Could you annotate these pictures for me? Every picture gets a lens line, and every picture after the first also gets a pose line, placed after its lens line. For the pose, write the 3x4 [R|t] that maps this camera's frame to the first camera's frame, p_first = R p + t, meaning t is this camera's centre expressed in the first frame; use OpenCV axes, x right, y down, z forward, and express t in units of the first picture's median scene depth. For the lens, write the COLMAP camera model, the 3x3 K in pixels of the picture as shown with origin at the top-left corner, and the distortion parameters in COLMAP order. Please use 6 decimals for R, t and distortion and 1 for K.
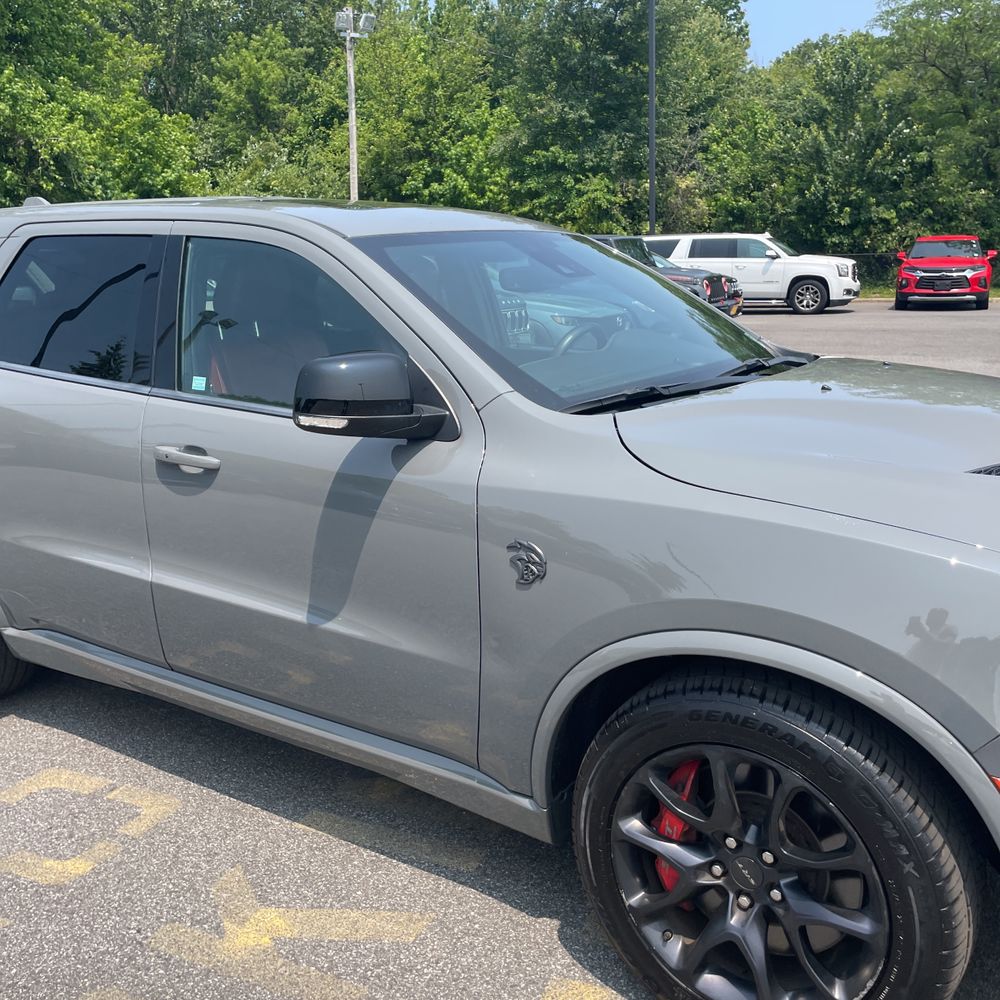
lens RADIAL K [[1025.7, 0, 493.8], [0, 1025.7, 499.9], [0, 0, 1]] dist [0.029281, 0.000000]
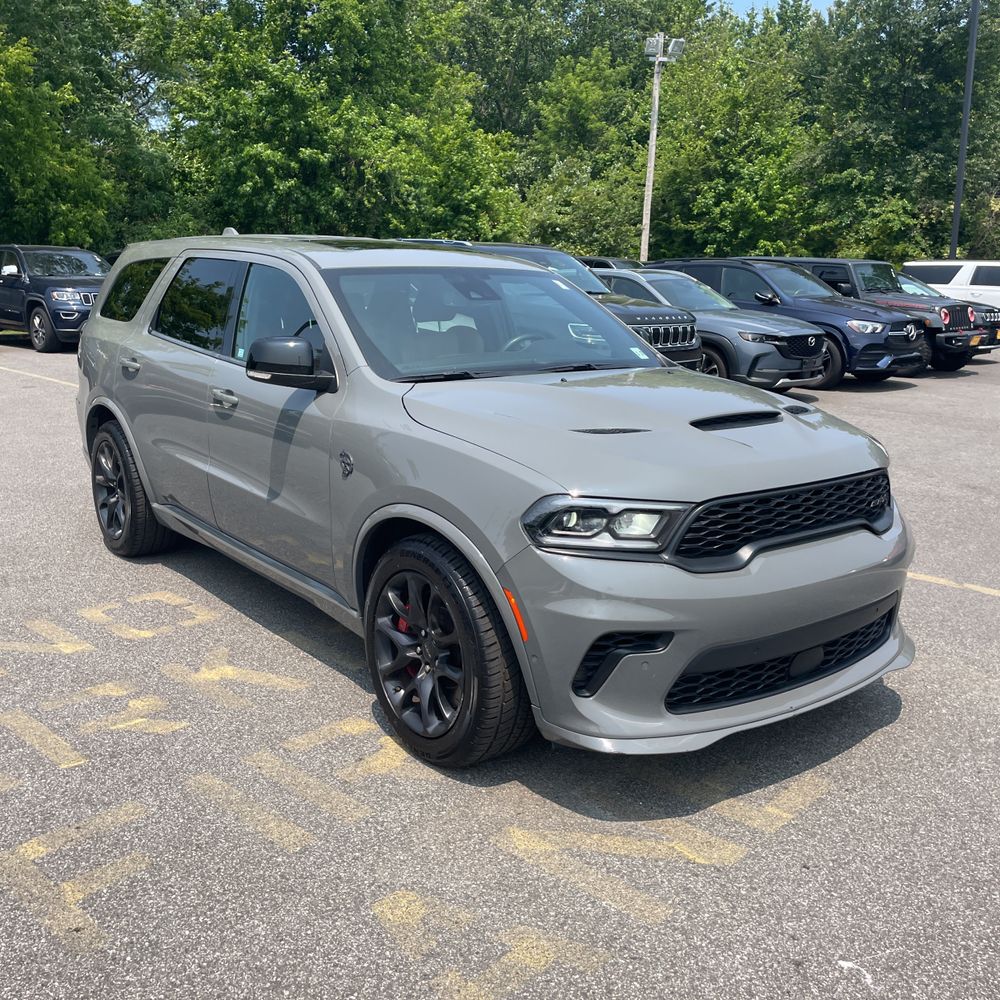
lens RADIAL K [[1025.7, 0, 493.8], [0, 1025.7, 502.1], [0, 0, 1]] dist [0.029281, 0.000000]
pose [[0.951043, 0.106324, -0.290192, 0.694789], [-0.108653, 0.994047, 0.008123, 0.076036], [0.289328, 0.023805, 0.956934, -0.517735]]
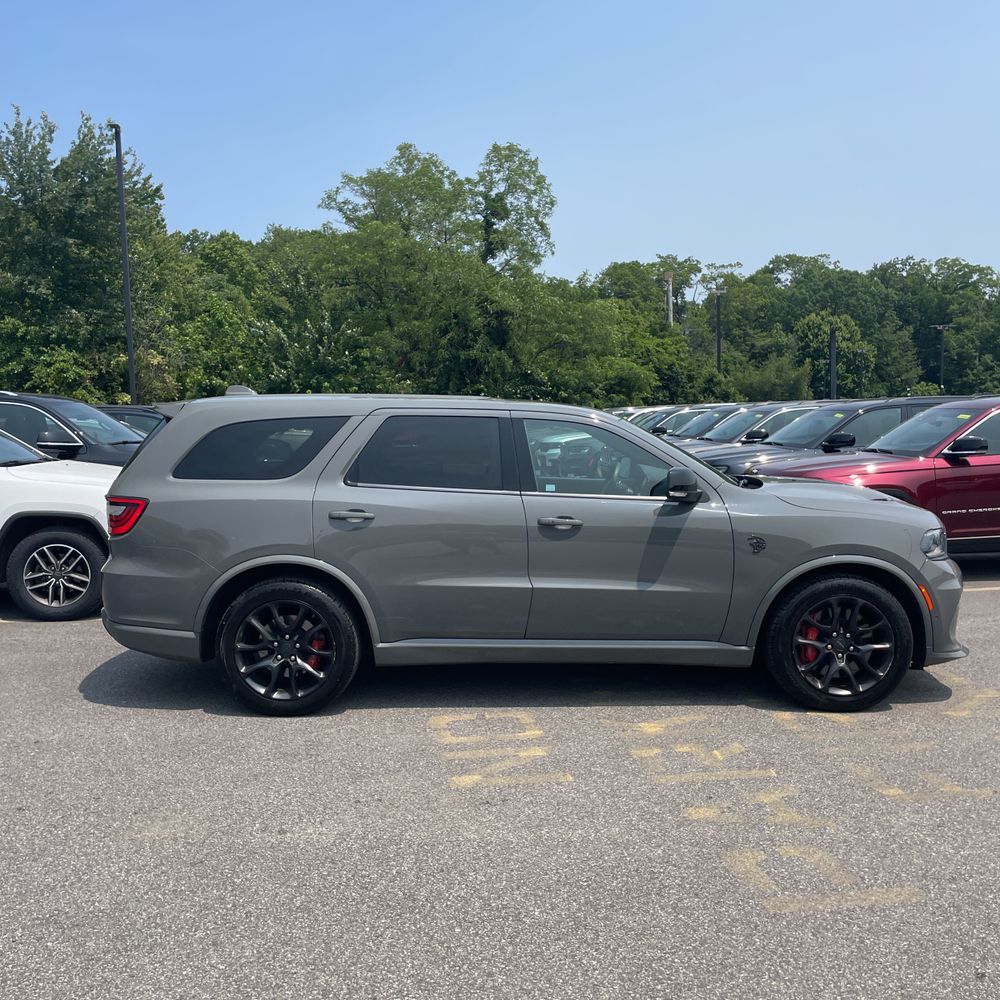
lens RADIAL K [[1025.7, 0, 518.9], [0, 1025.7, 500.5], [0, 0, 1]] dist [0.029281, 0.000000]
pose [[0.814243, -0.025184, 0.579978, -1.780340], [0.118543, 0.985221, -0.123644, 0.185127], [-0.568292, 0.169428, 0.805194, -0.710153]]
